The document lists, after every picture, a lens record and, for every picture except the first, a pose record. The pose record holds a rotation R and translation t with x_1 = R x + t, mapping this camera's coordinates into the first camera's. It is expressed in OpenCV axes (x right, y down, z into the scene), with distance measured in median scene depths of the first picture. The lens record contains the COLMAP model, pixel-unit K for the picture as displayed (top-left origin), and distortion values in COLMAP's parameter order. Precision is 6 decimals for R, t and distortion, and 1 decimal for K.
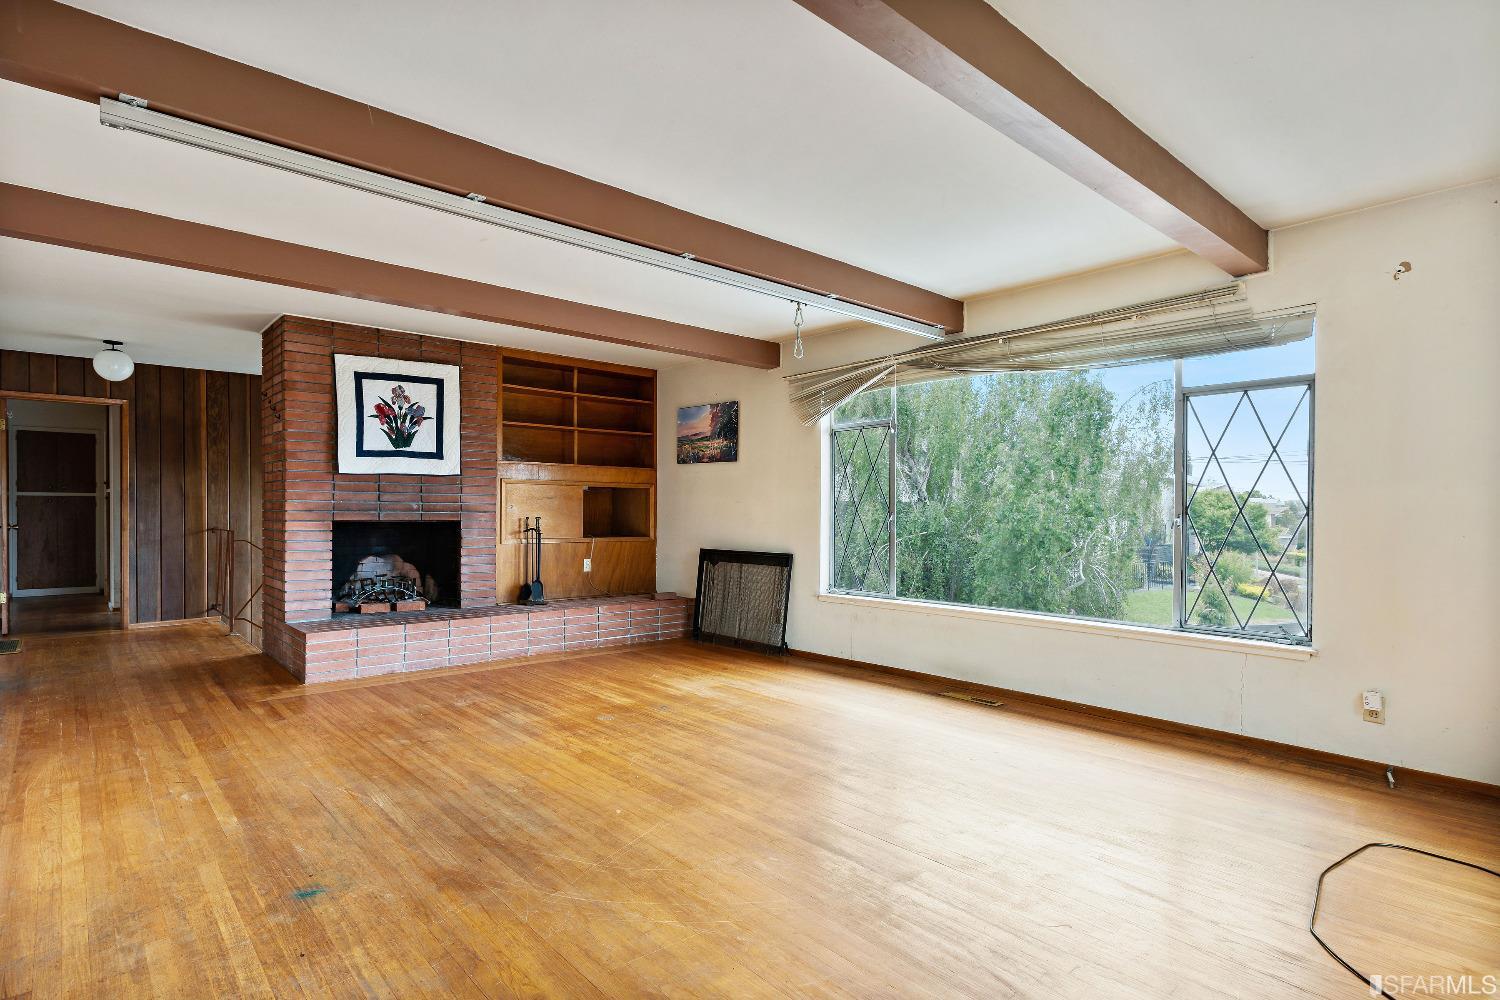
lens RADIAL K [[763.1, 0, 750.0], [0, 763.1, 500.0], [0, 0, 1]] dist [-0.000538, -0.000187]
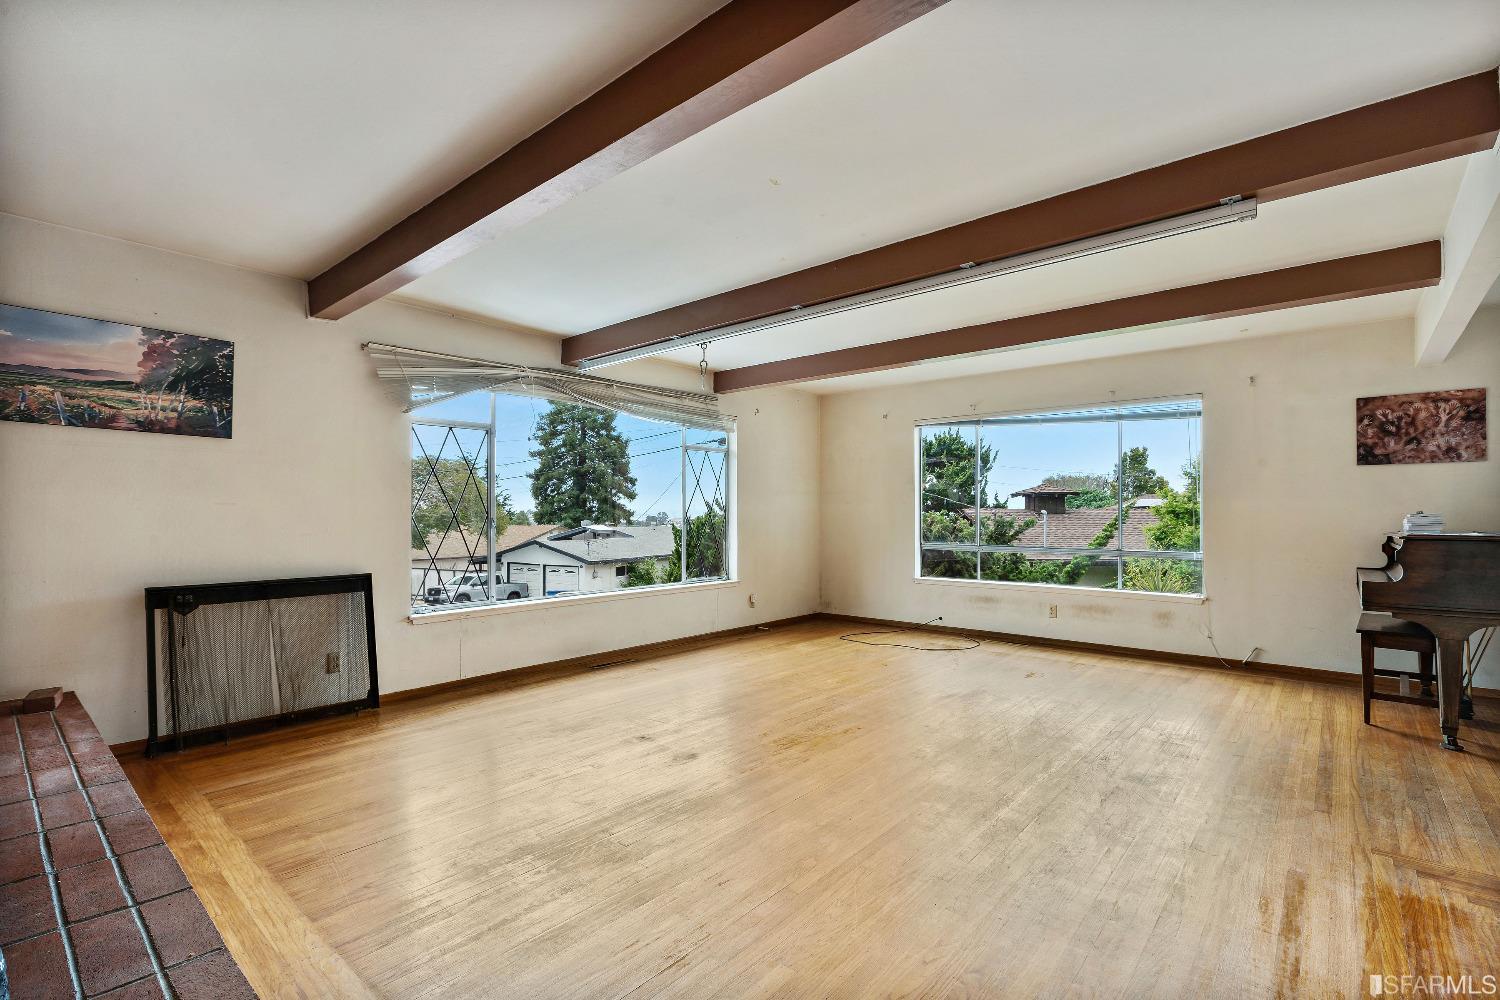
lens RADIAL K [[687.9, 0, 751.2], [0, 687.9, 497.7], [0, 0, 1]] dist [-0.000531, -0.000577]
pose [[-0.127238, 0.026722, 0.991512, -0.621431], [-0.004012, 0.999615, -0.027455, 0.010789], [-0.991864, -0.007472, -0.127082, 0.650349]]
